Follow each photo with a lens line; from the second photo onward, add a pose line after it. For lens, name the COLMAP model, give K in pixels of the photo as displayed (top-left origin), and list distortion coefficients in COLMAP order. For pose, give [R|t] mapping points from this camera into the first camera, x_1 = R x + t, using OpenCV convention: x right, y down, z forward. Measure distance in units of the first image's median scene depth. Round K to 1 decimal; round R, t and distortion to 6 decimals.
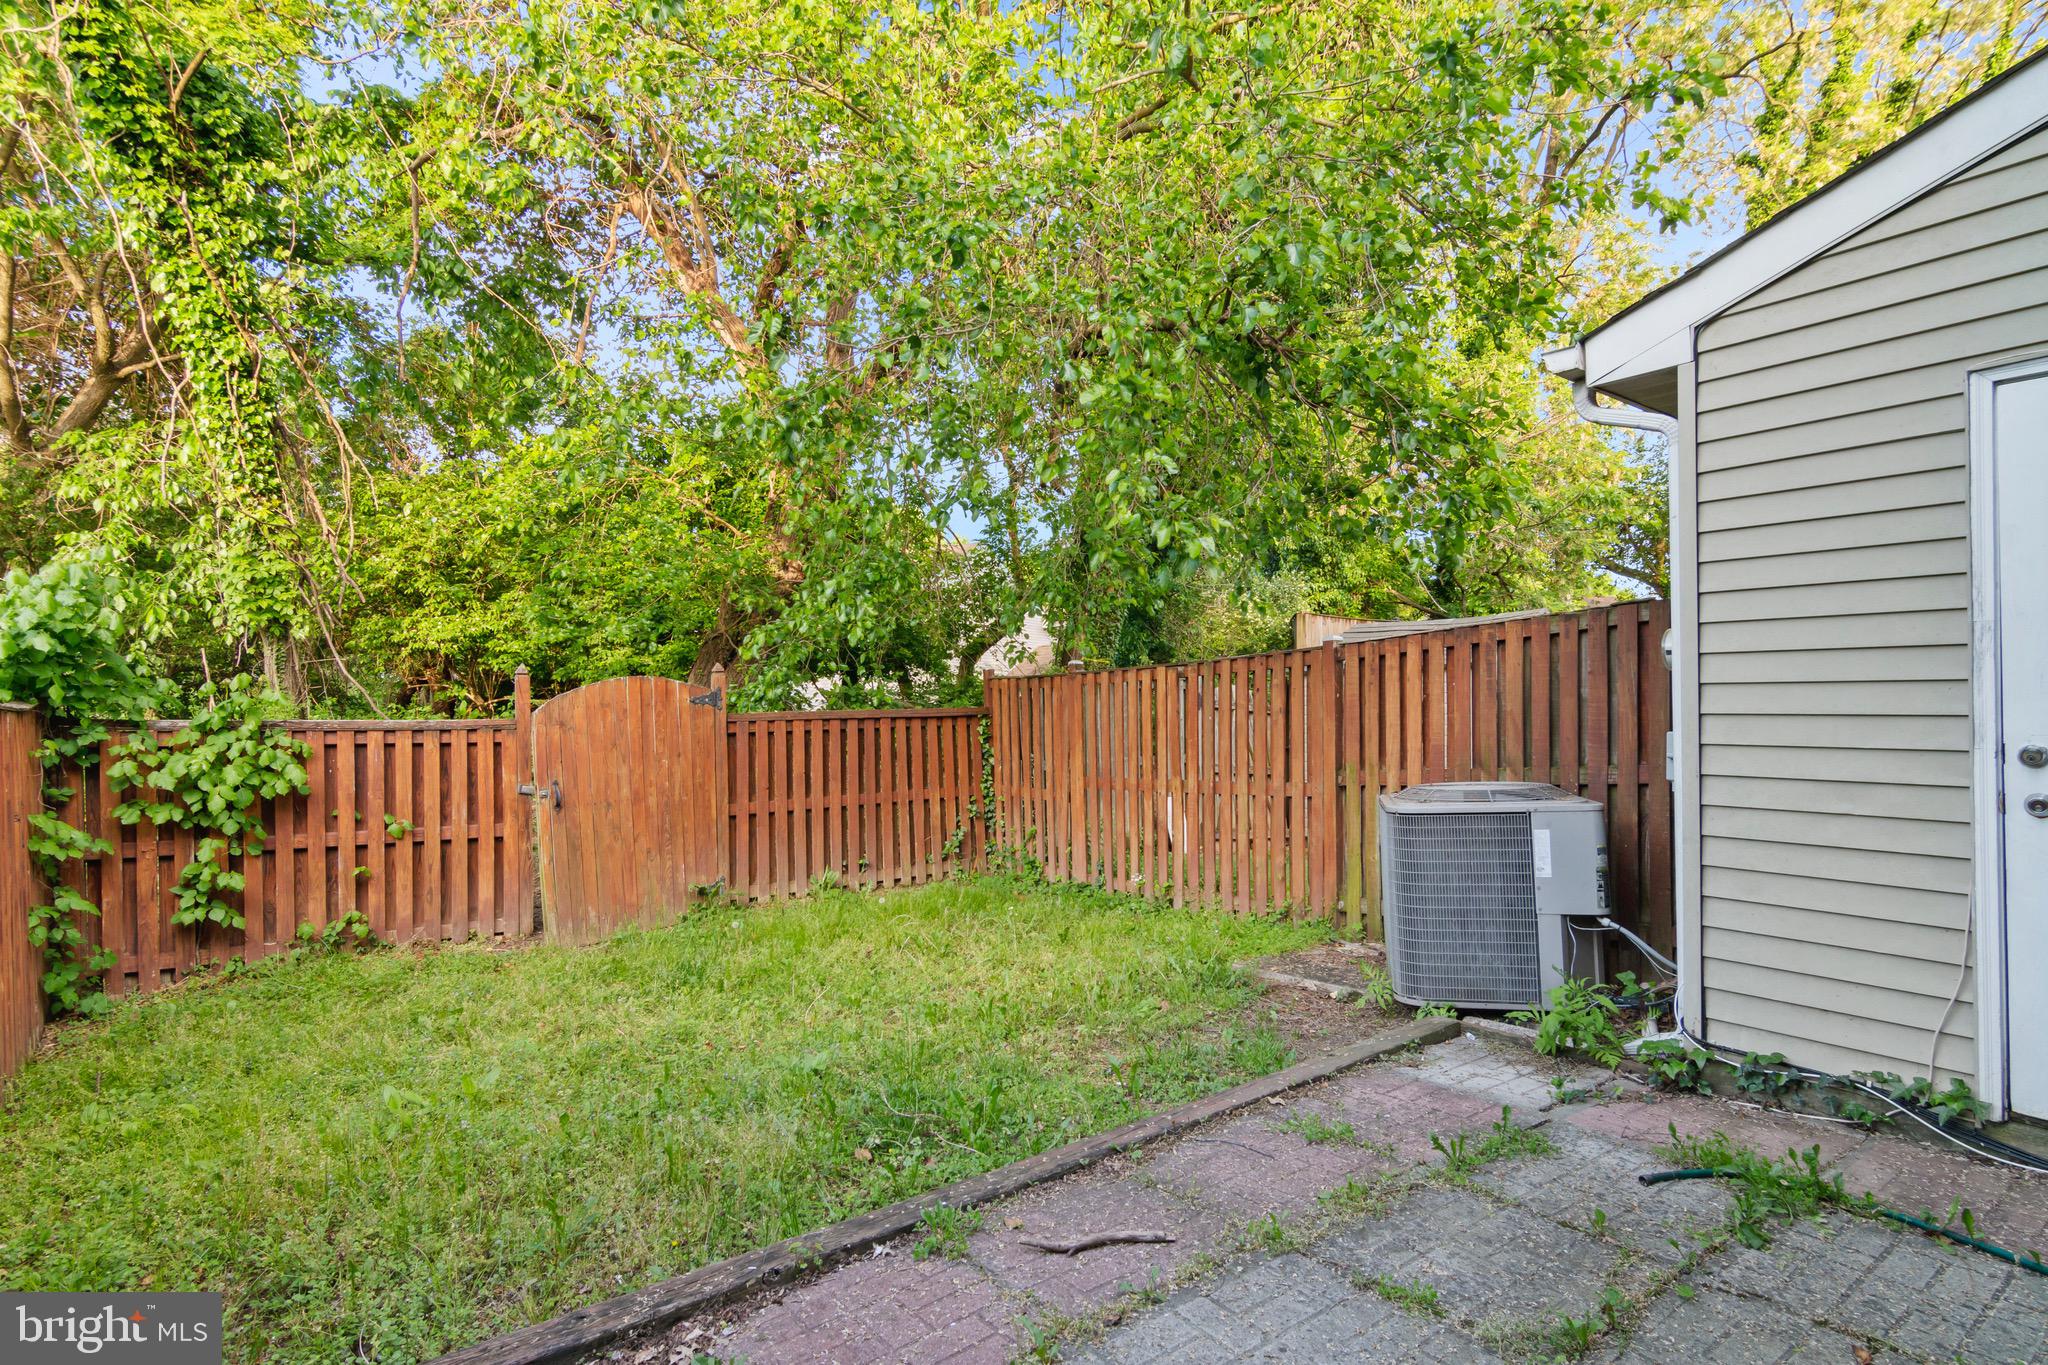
lens RADIAL K [[1048.8, 0, 1020.6], [0, 1048.8, 684.3], [0, 0, 1]] dist [-0.006440, 0.004388]
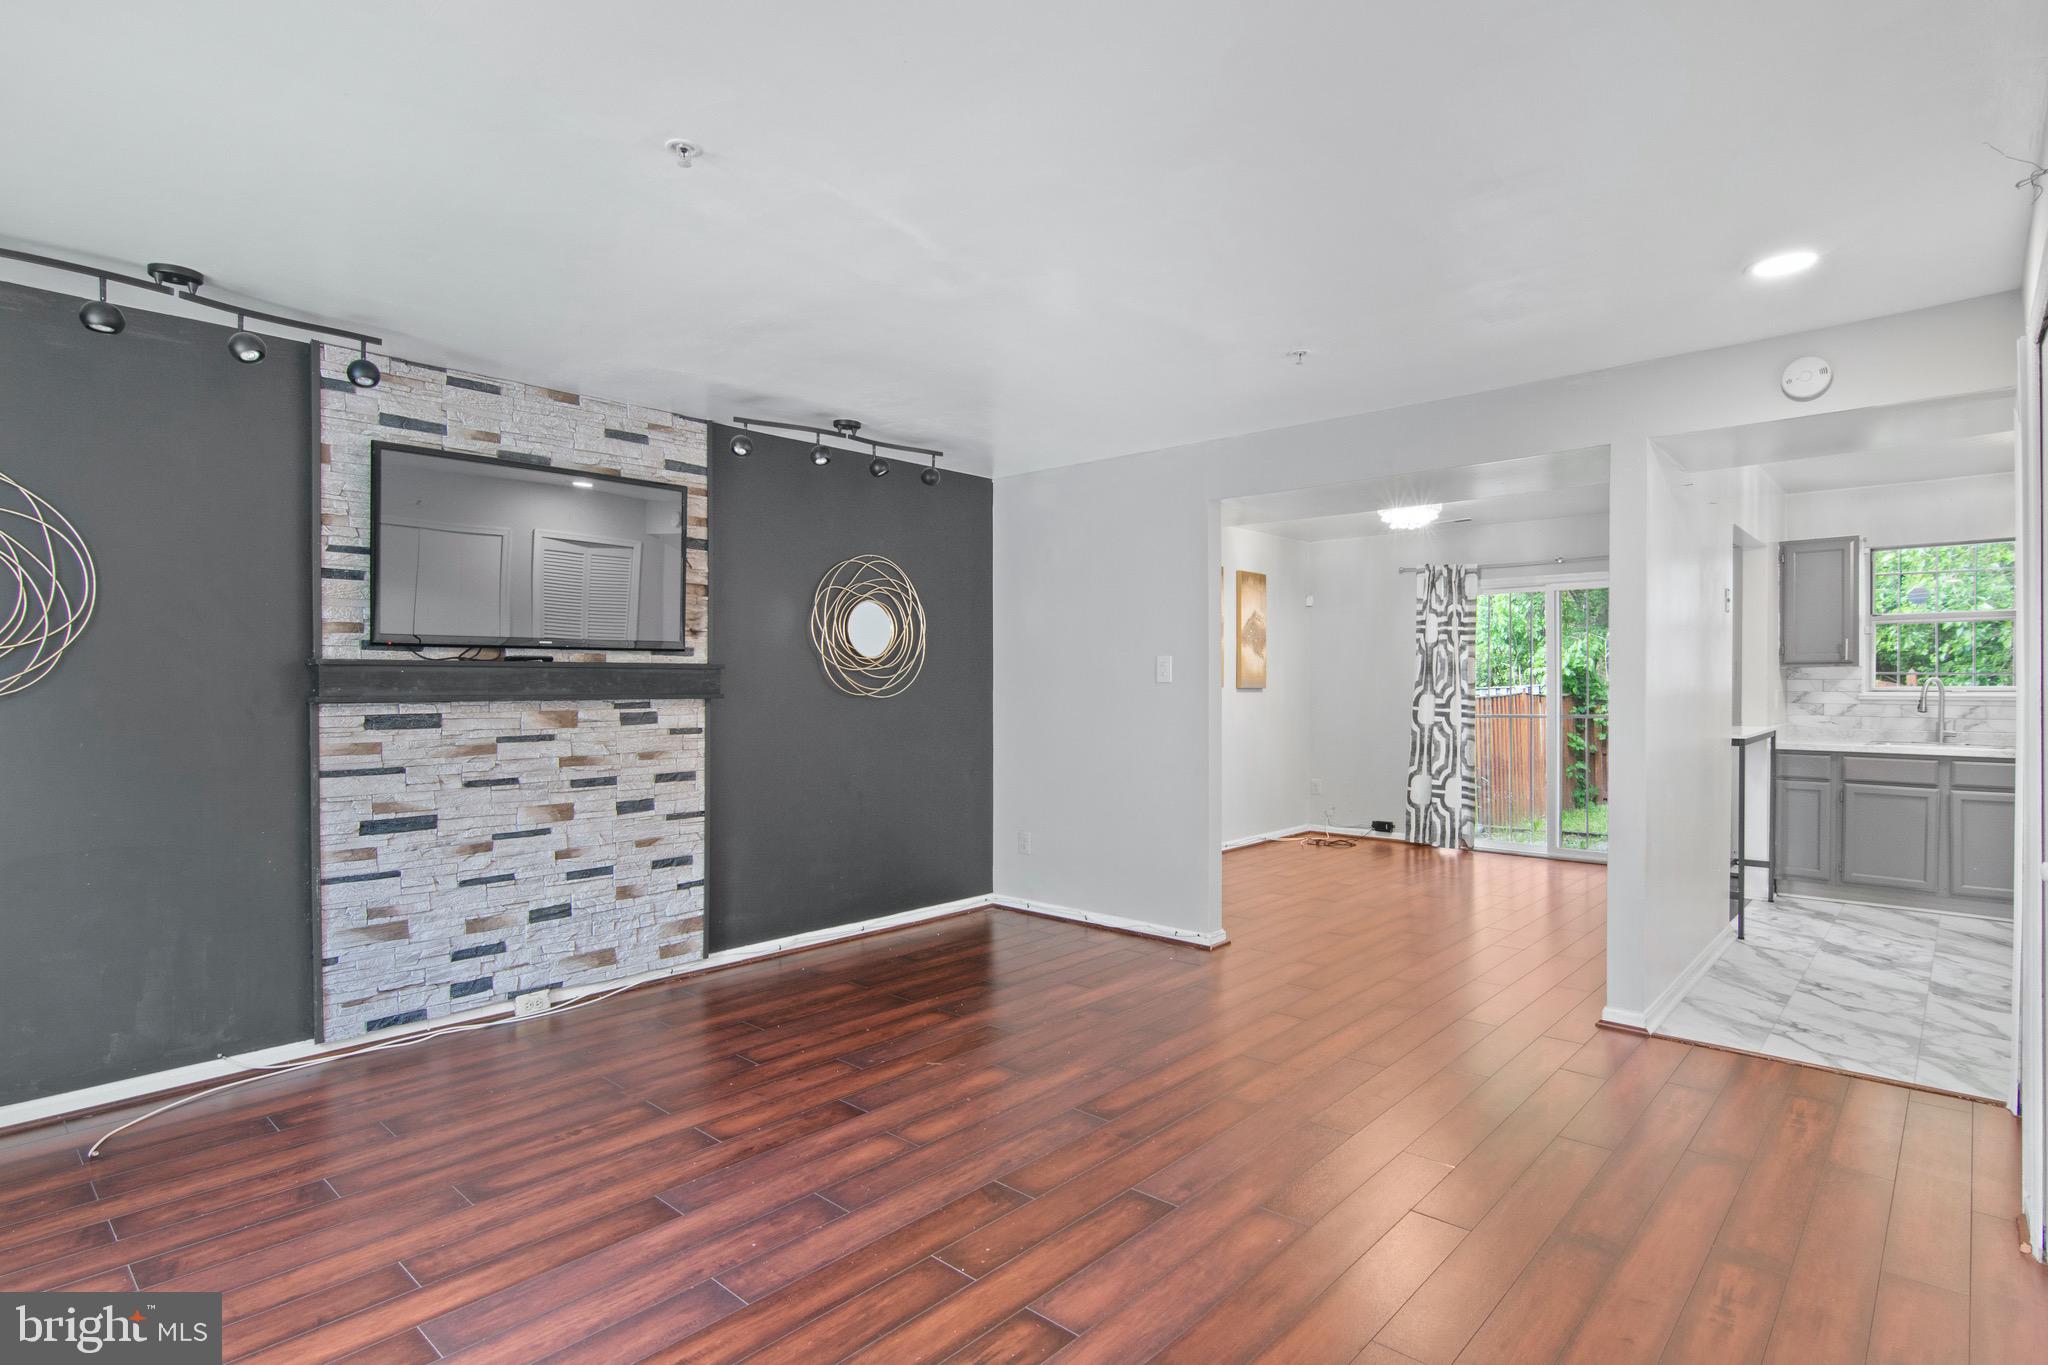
lens RADIAL K [[1048.8, 0, 1023.2], [0, 1048.8, 693.3], [0, 0, 1]] dist [-0.006440, 0.004388]
pose [[0.217495, 0.009844, -0.976012, 1.342537], [0.015467, 0.999789, 0.013530, -0.038490], [0.975939, -0.018039, 0.217297, -0.942977]]
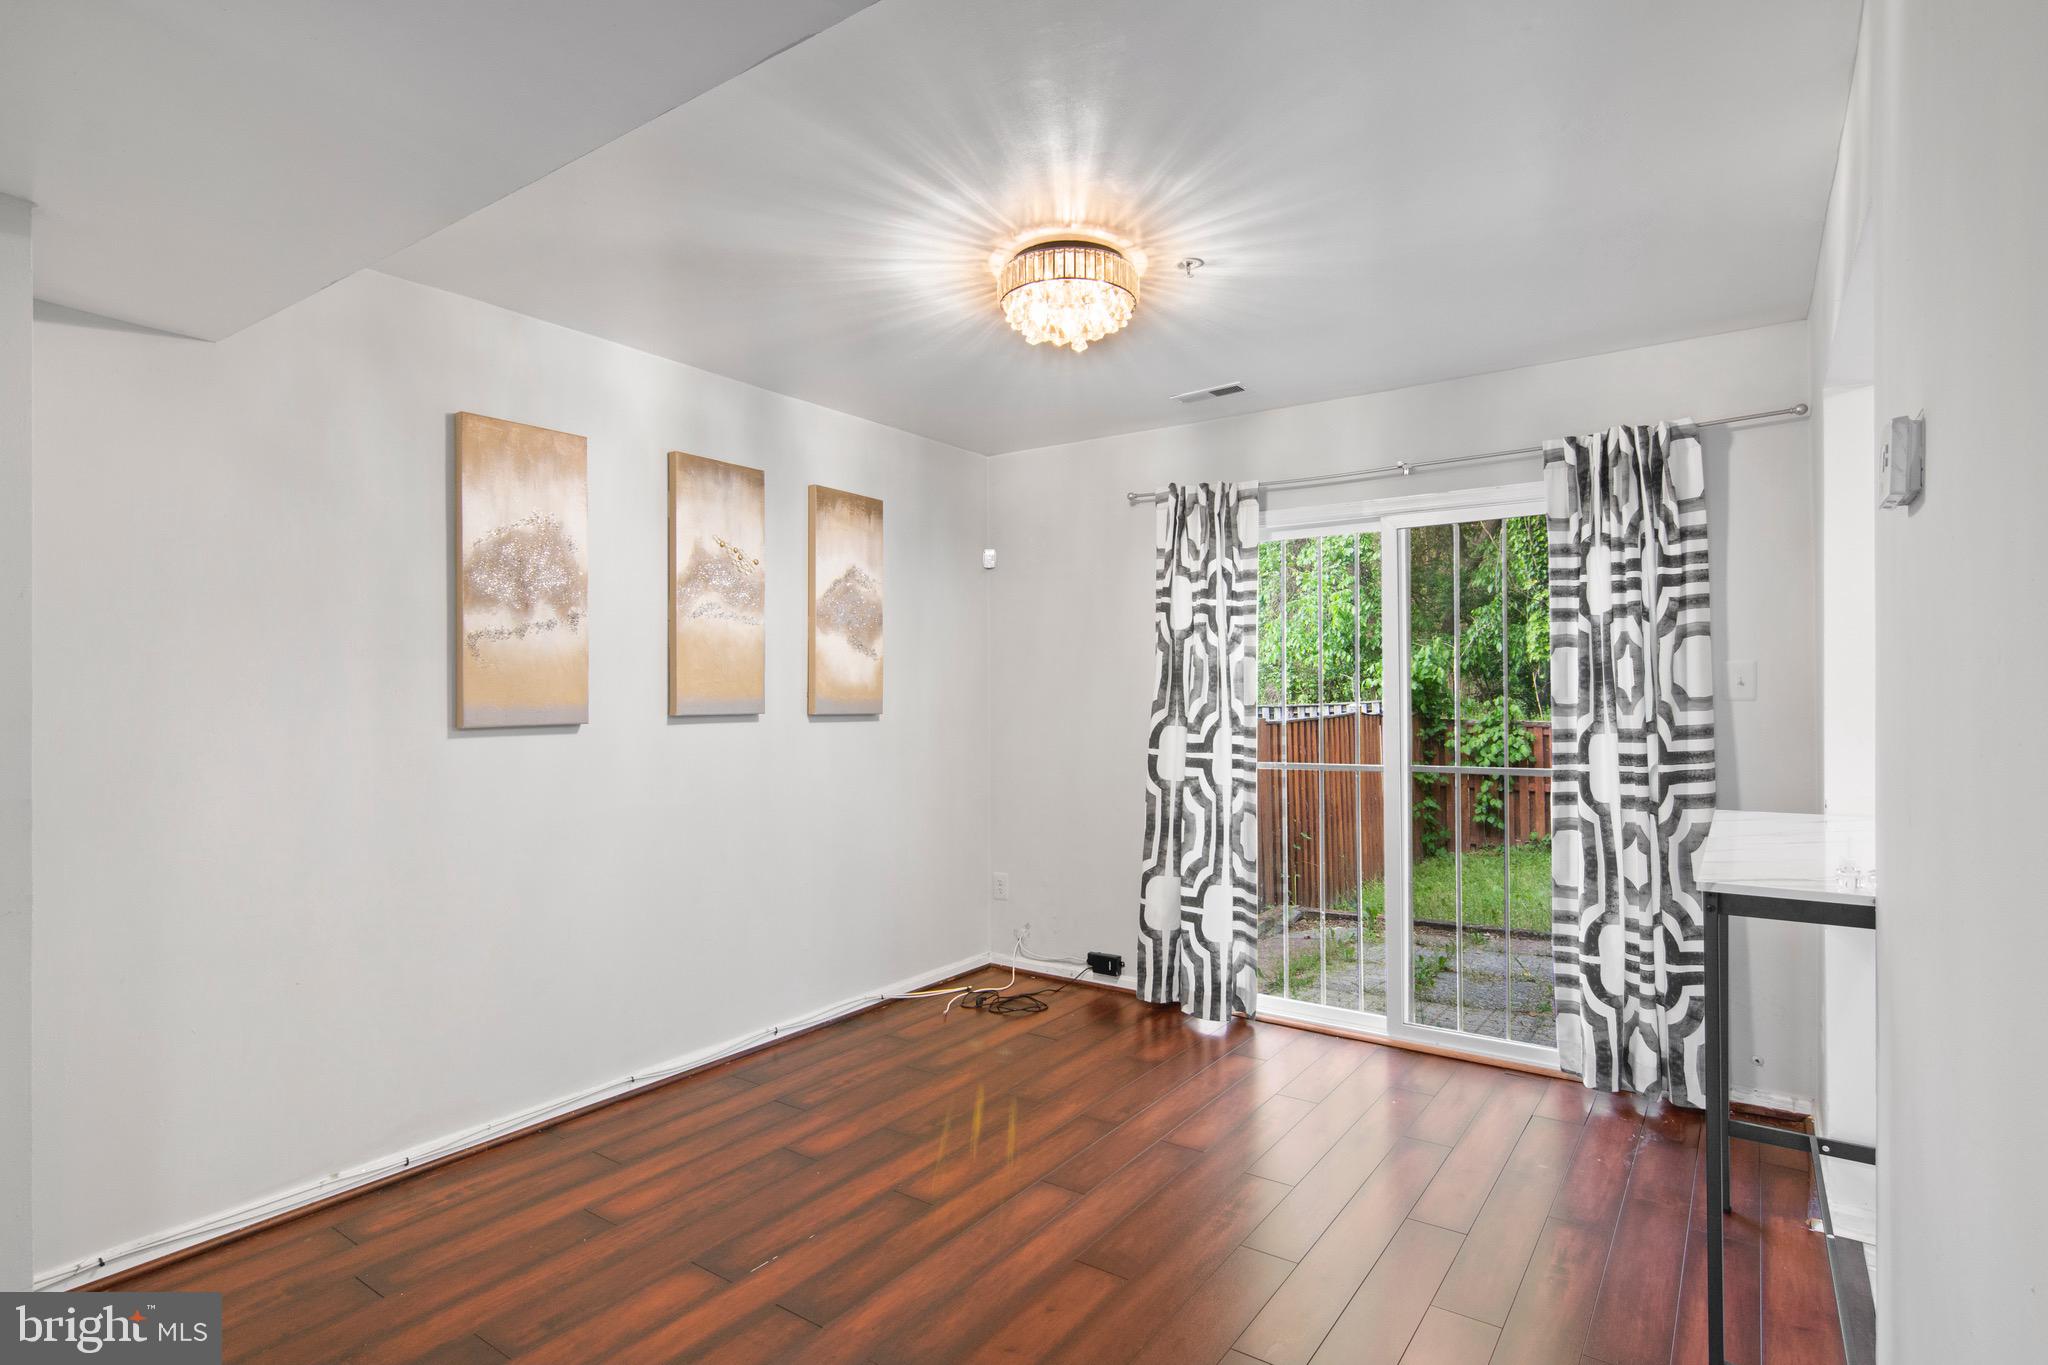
lens RADIAL K [[1048.8, 0, 1022.2], [0, 1048.8, 684.8], [0, 0, 1]] dist [-0.006440, 0.004388]
pose [[0.337439, -0.009327, -0.941301, 0.798621], [0.014461, 0.999884, -0.004723, -0.037162], [0.941236, -0.012019, 0.337535, -0.494991]]
